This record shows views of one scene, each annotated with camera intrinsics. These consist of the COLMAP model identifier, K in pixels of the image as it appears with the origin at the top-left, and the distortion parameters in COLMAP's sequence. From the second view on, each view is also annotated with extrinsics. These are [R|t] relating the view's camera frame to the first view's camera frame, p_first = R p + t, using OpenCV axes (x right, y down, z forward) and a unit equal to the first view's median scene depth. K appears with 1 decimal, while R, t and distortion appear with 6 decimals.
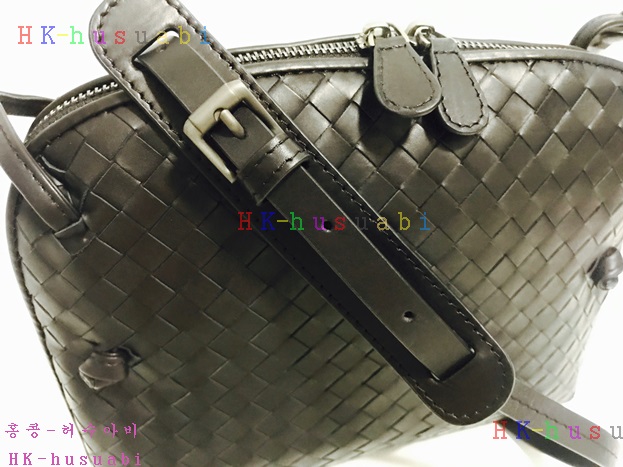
lens RADIAL K [[538.6, 0, 312.6], [0, 538.6, 235.7], [0, 0, 1]] dist [-0.049016, 0.027631]
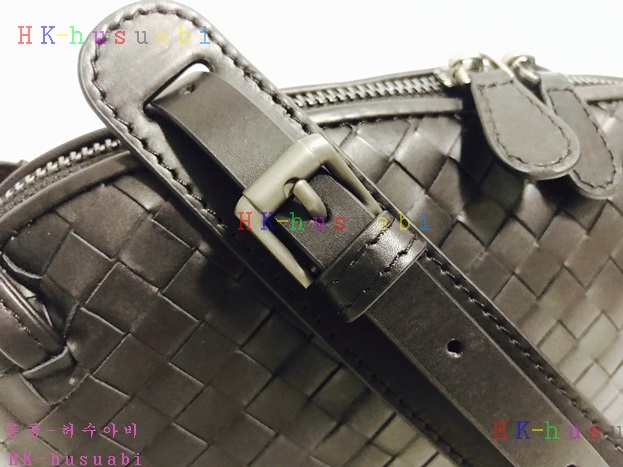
lens RADIAL K [[538.6, 0, 311.2], [0, 538.6, 230.9], [0, 0, 1]] dist [-0.049016, 0.027631]
pose [[0.997006, -0.038035, 0.067328, -0.173819], [0.043932, 0.995116, -0.088398, -0.103176], [-0.063637, 0.091092, 0.993807, 0.324923]]
